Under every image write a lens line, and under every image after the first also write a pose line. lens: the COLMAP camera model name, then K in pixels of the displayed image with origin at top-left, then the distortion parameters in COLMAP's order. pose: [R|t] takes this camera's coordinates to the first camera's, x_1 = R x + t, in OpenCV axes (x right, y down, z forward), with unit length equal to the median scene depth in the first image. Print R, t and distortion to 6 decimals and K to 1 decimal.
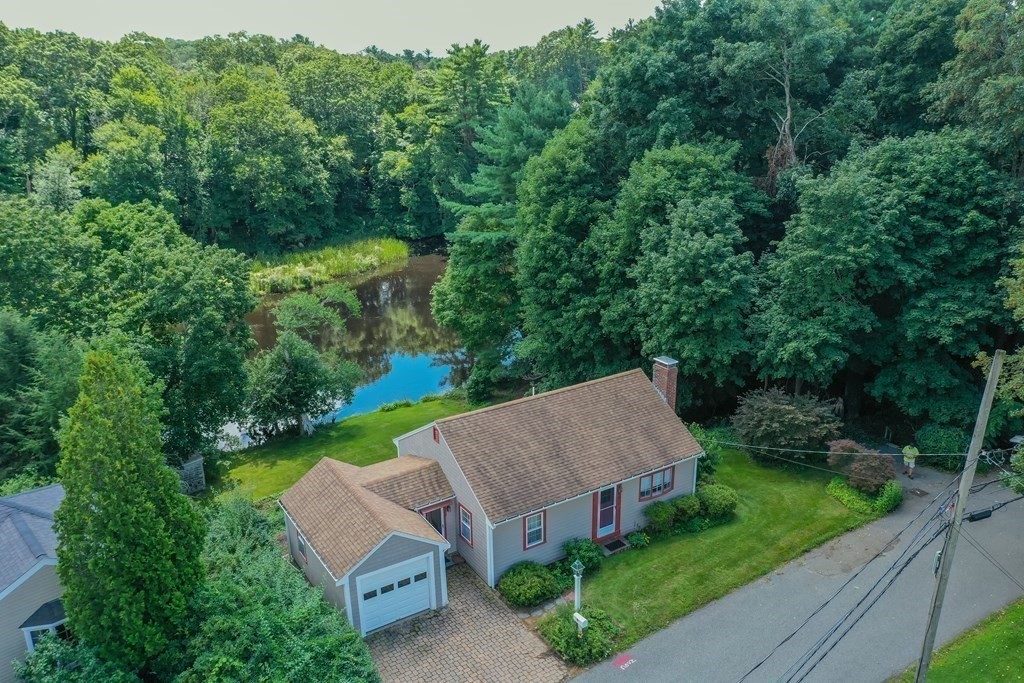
lens RADIAL K [[807.0, 0, 513.5], [0, 807.0, 340.6], [0, 0, 1]] dist [0.000753, -0.003276]
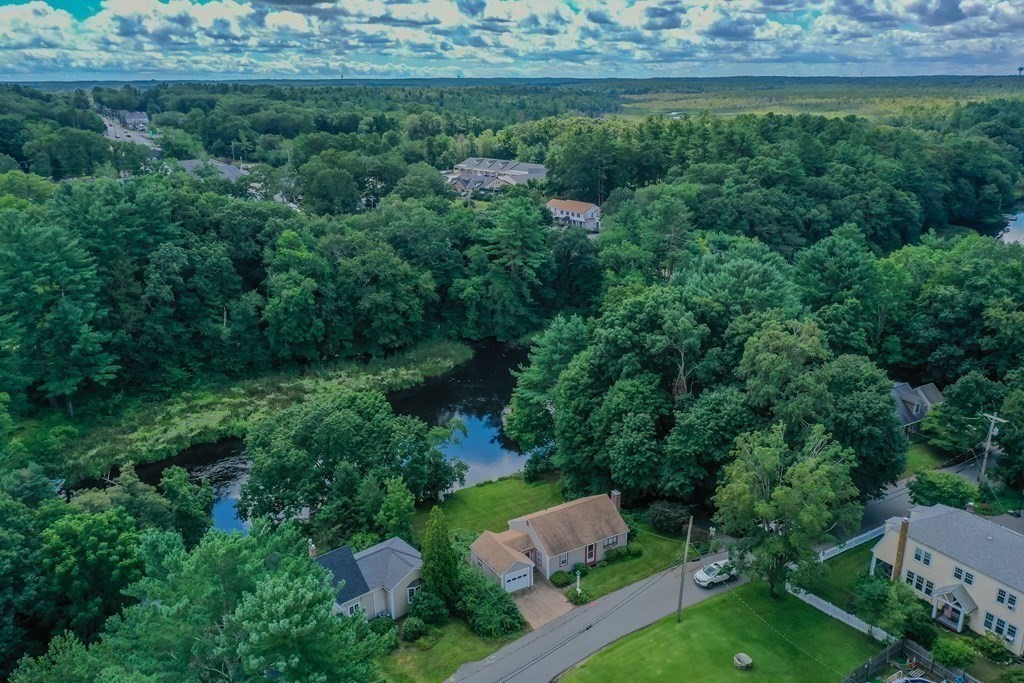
lens RADIAL K [[807.0, 0, 512.2], [0, 807.0, 342.5], [0, 0, 1]] dist [0.000753, -0.003276]
pose [[0.999487, 0.011809, -0.029781, -0.060879], [-0.012129, 0.999871, -0.010563, -0.380133], [0.029652, 0.010918, 0.999501, -1.414502]]
